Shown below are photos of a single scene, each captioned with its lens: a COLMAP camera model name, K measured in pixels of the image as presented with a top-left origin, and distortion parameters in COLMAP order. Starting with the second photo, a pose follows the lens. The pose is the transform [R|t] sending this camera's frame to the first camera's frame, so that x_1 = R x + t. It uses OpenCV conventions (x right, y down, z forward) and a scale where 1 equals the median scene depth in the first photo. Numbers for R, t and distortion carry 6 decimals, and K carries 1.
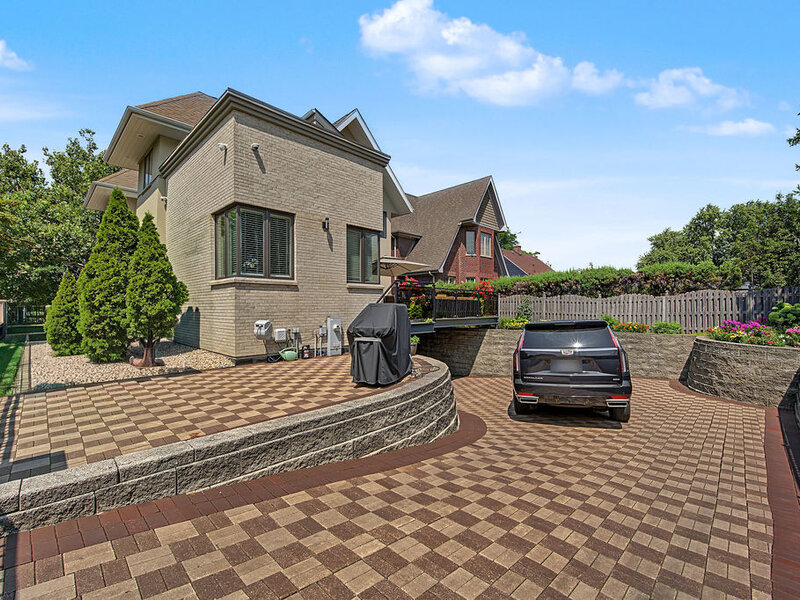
lens RADIAL K [[351.6, 0, 400.9], [0, 351.6, 303.6], [0, 0, 1]] dist [0.004670, 0.000591]
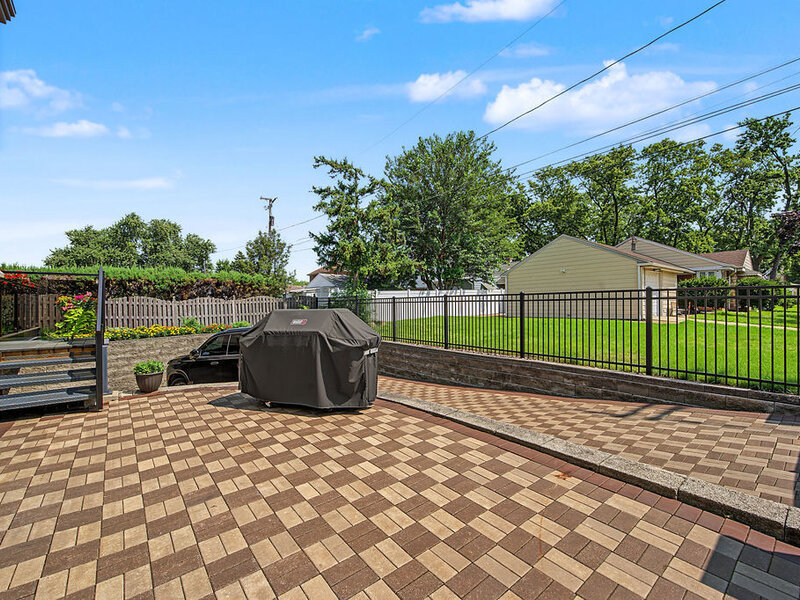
lens RADIAL K [[351.6, 0, 398.5], [0, 351.6, 304.4], [0, 0, 1]] dist [0.004670, 0.000591]
pose [[0.117744, 0.004534, 0.993034, -0.170562], [-0.000609, 0.999990, -0.004493, -0.001079], [-0.993044, -0.000076, 0.117746, 0.153680]]
